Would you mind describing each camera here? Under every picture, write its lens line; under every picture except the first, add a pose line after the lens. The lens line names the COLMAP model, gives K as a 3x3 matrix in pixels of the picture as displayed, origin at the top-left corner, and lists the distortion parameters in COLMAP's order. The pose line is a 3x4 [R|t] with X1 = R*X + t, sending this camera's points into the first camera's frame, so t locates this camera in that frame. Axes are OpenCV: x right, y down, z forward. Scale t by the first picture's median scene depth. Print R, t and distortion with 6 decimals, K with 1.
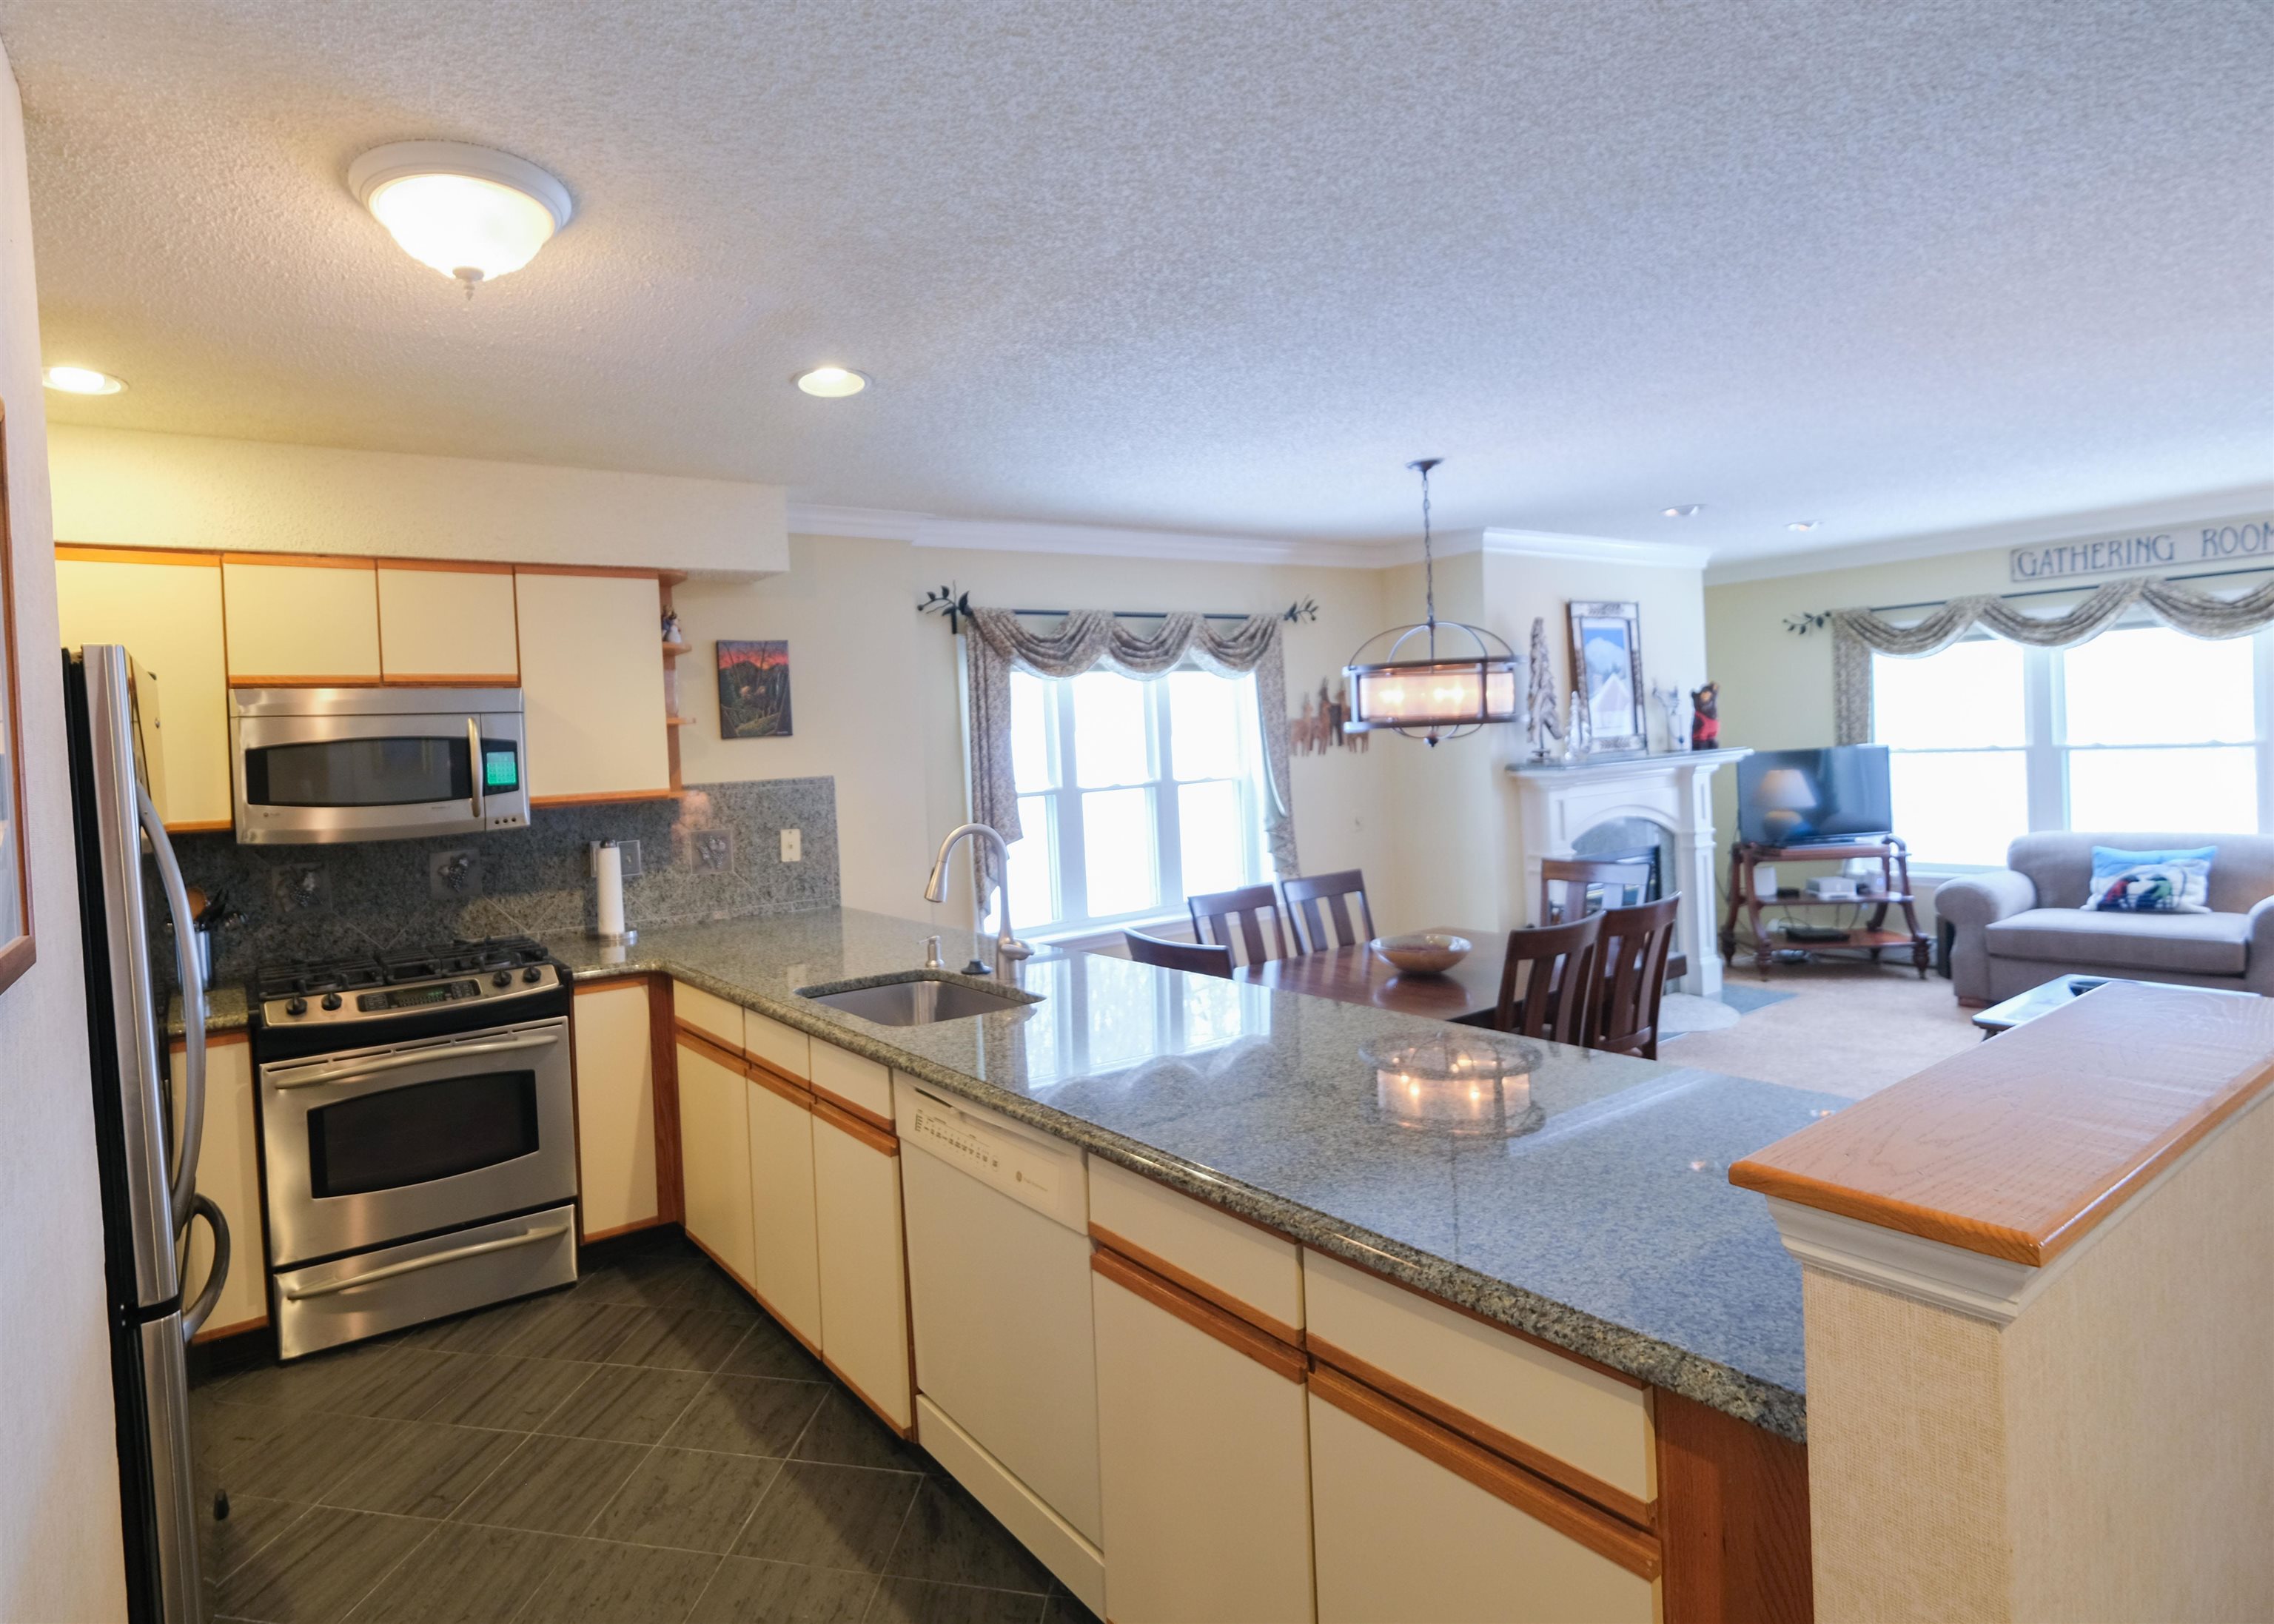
lens RADIAL K [[1162.7, 0, 960.0], [0, 1162.7, 770.8], [0, 0, 1]] dist [-0.002516, -0.000218]
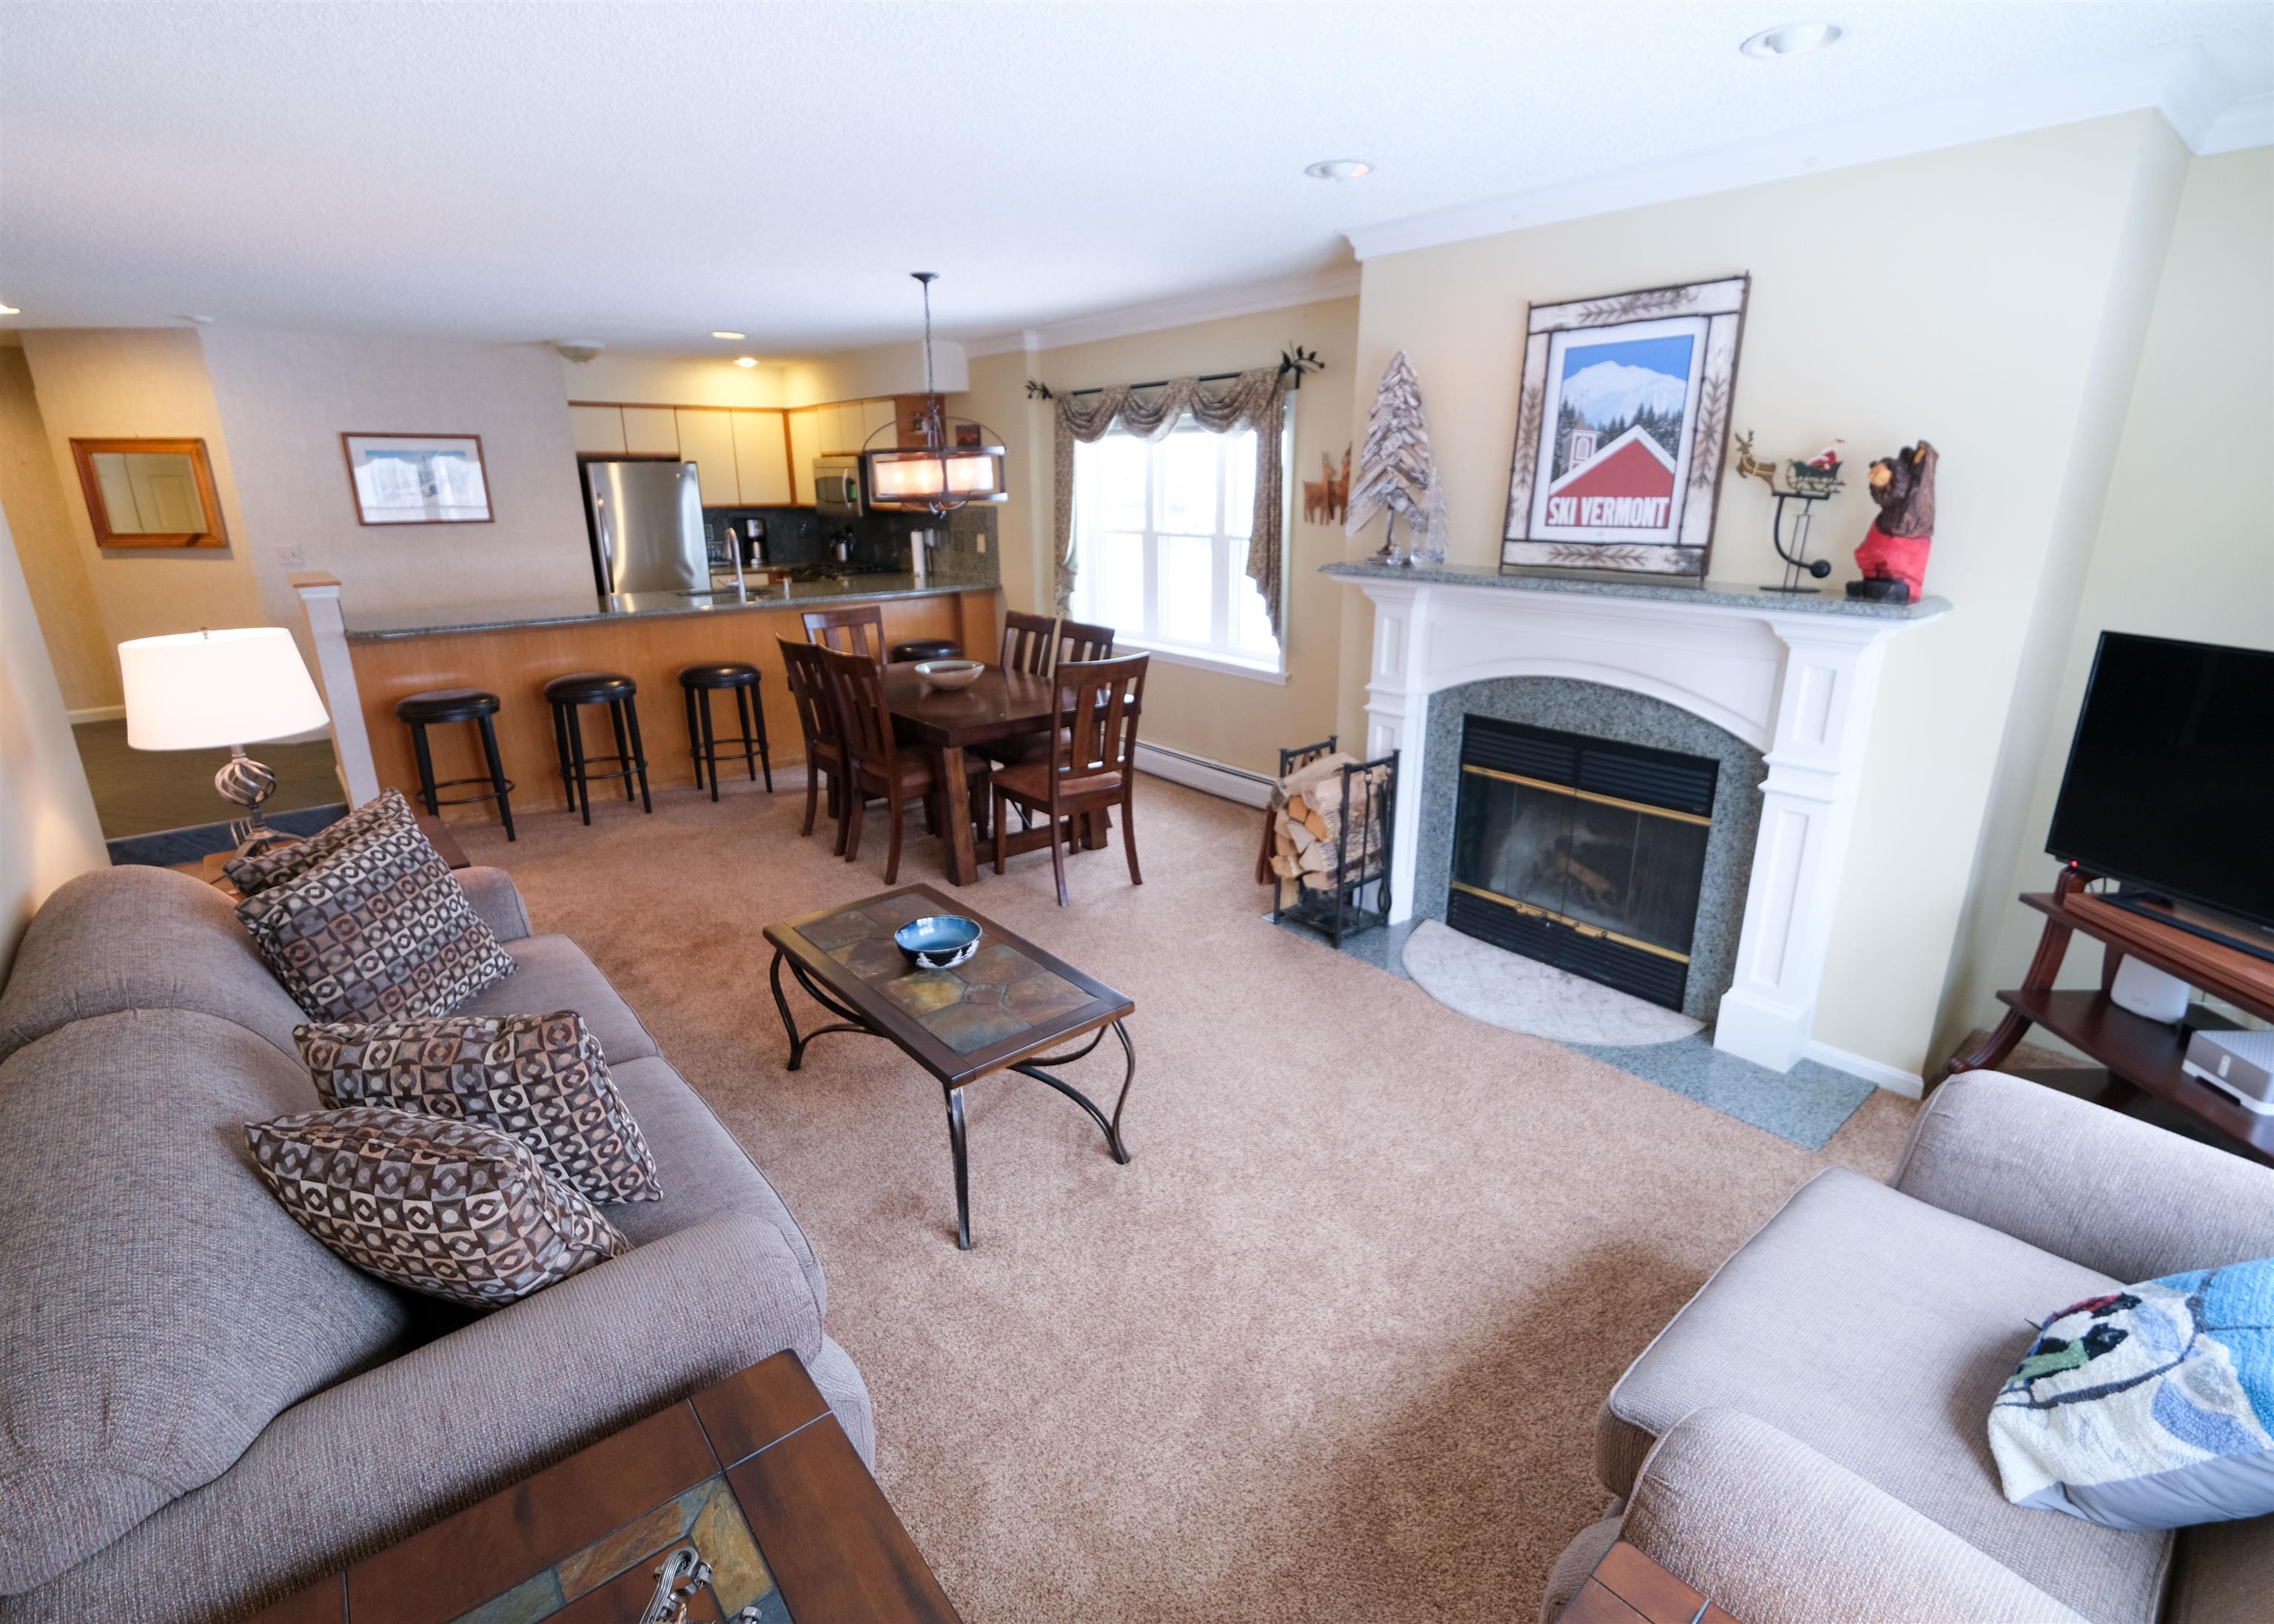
lens RADIAL K [[1050.8, 0, 1099.9], [0, 1050.8, 800.4], [0, 0, 1]] dist [-0.004888, 0.002923]
pose [[0.126110, 0.340376, -0.931794, 1.466373], [-0.017560, 0.939912, 0.340965, -0.113998], [0.991861, -0.026637, 0.124509, 0.931438]]
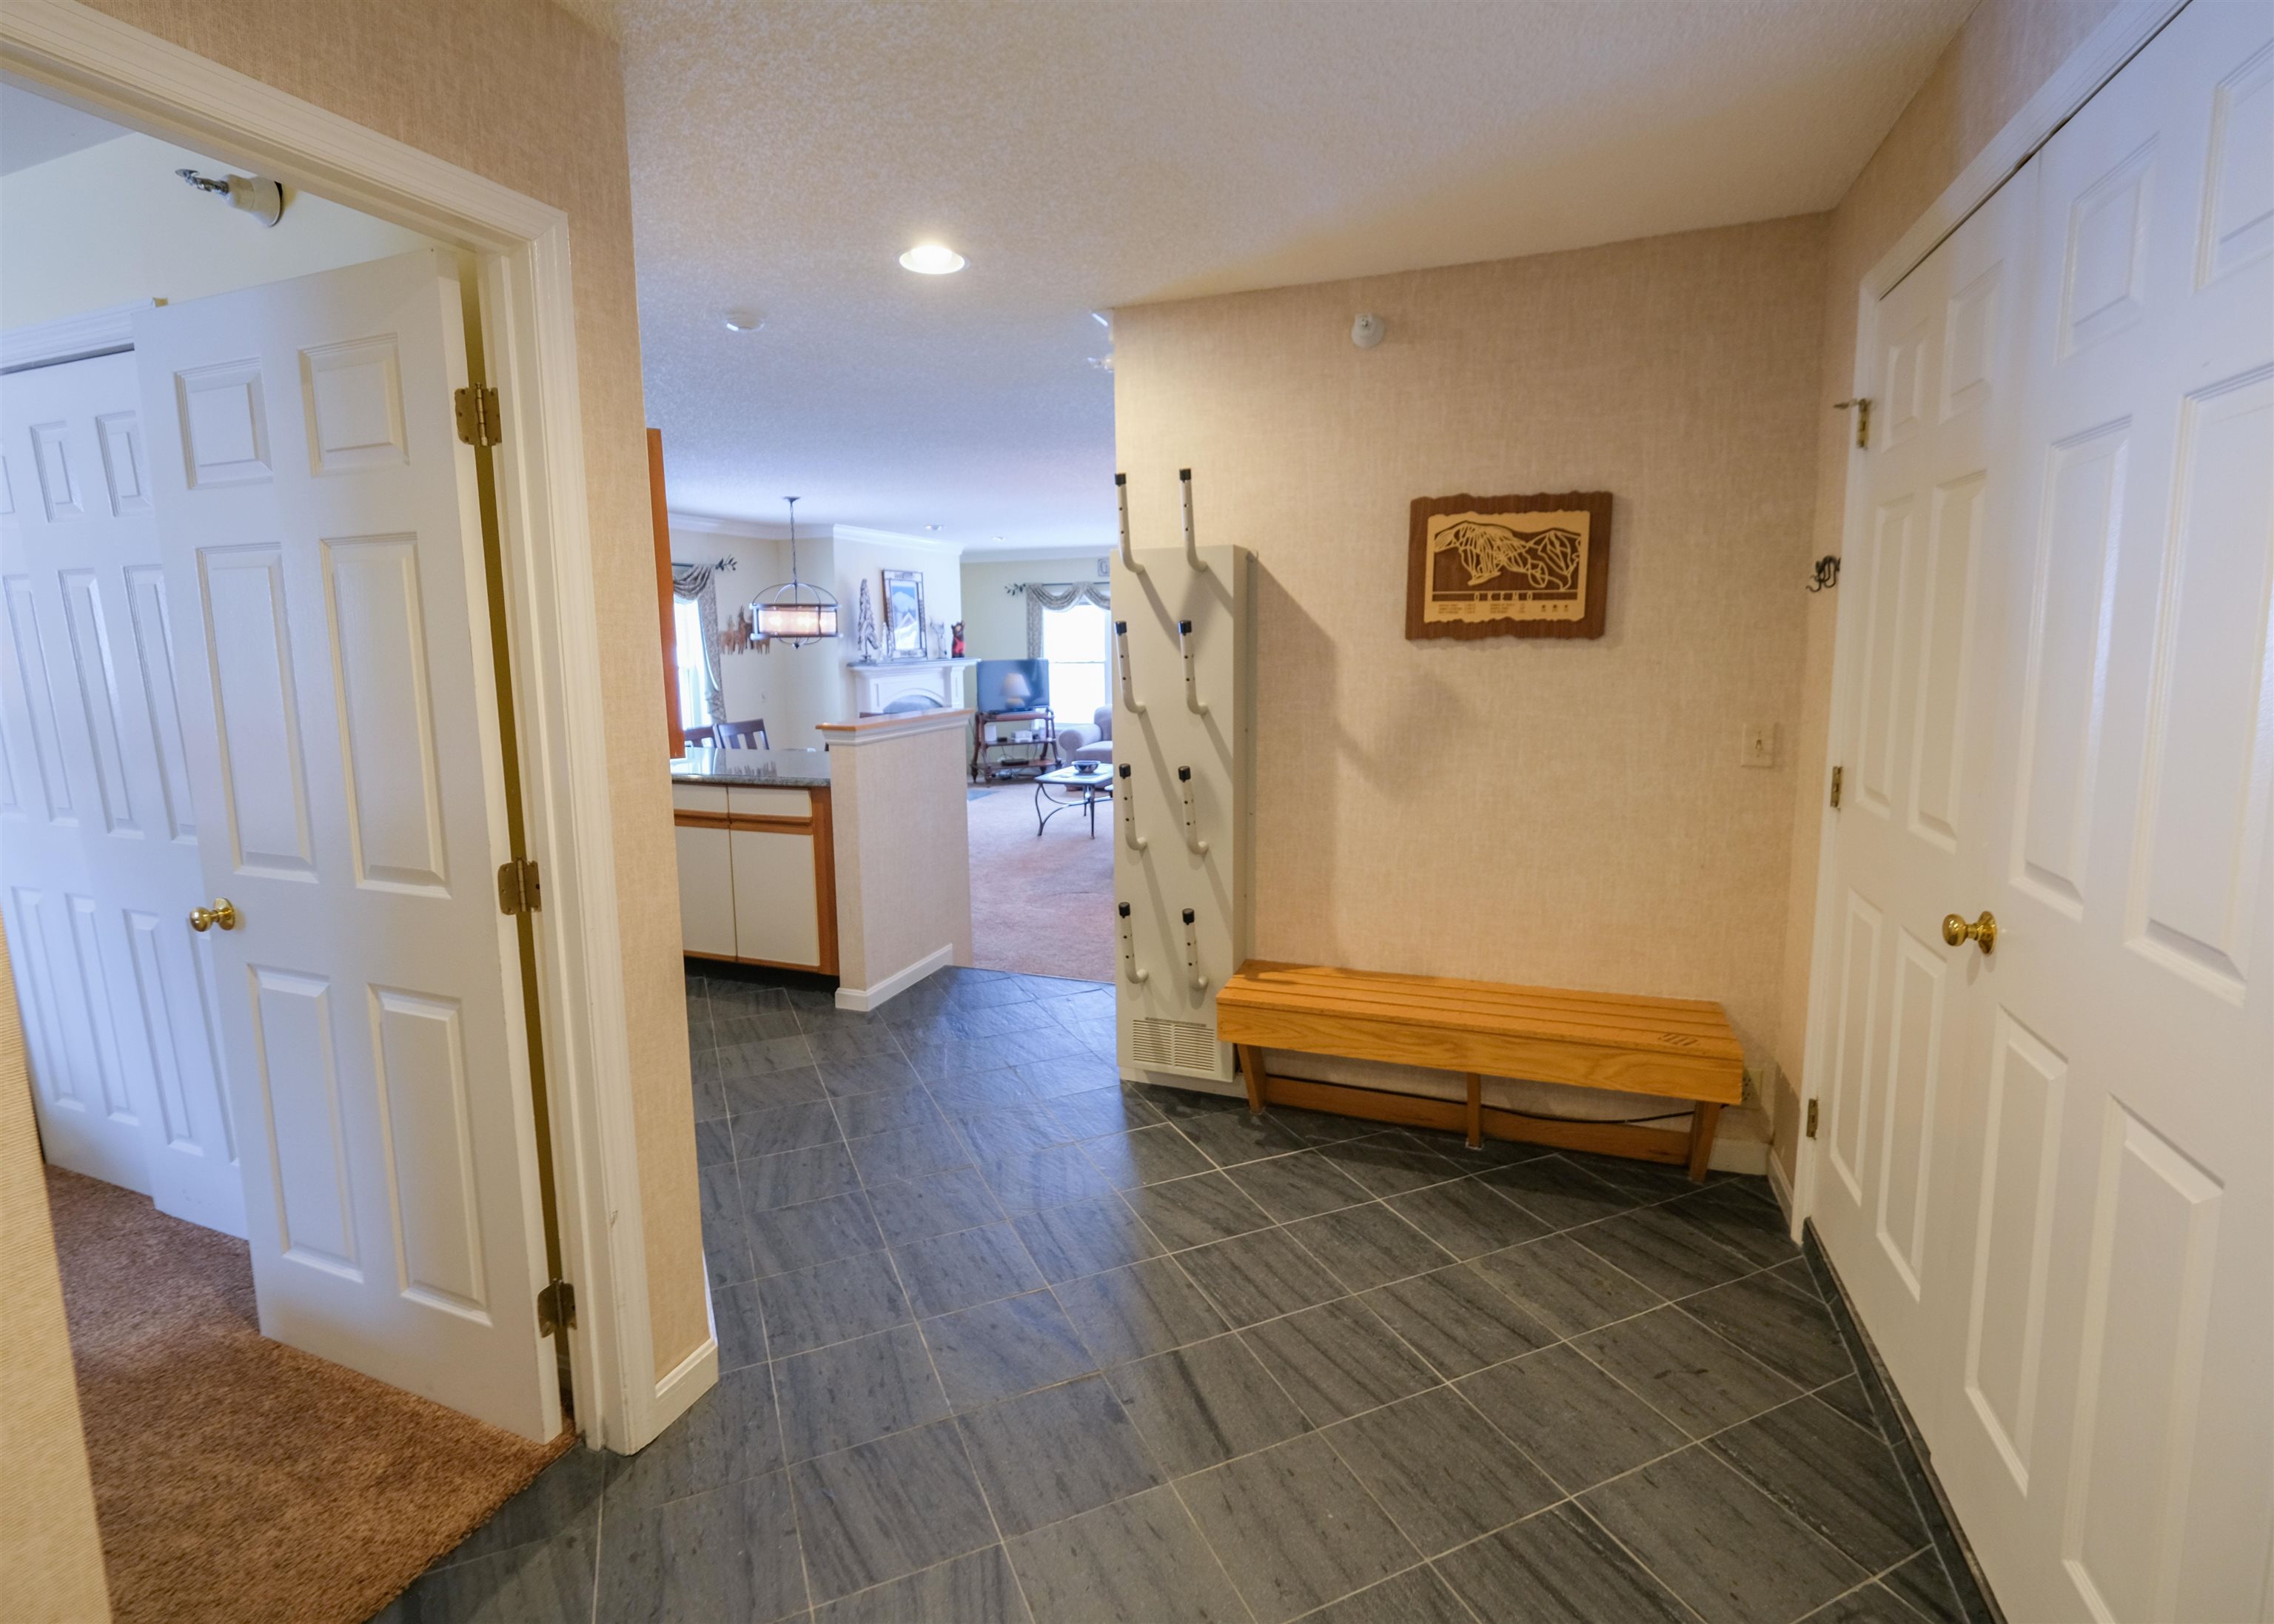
lens RADIAL K [[1050.8, 0, 1101.5], [0, 1050.8, 778.3], [0, 0, 1]] dist [-0.004888, 0.002923]
pose [[0.811460, -0.038492, 0.583139, -0.185446], [-0.015308, 0.996086, 0.087051, 0.030865], [-0.584207, -0.079566, 0.807695, -0.645974]]
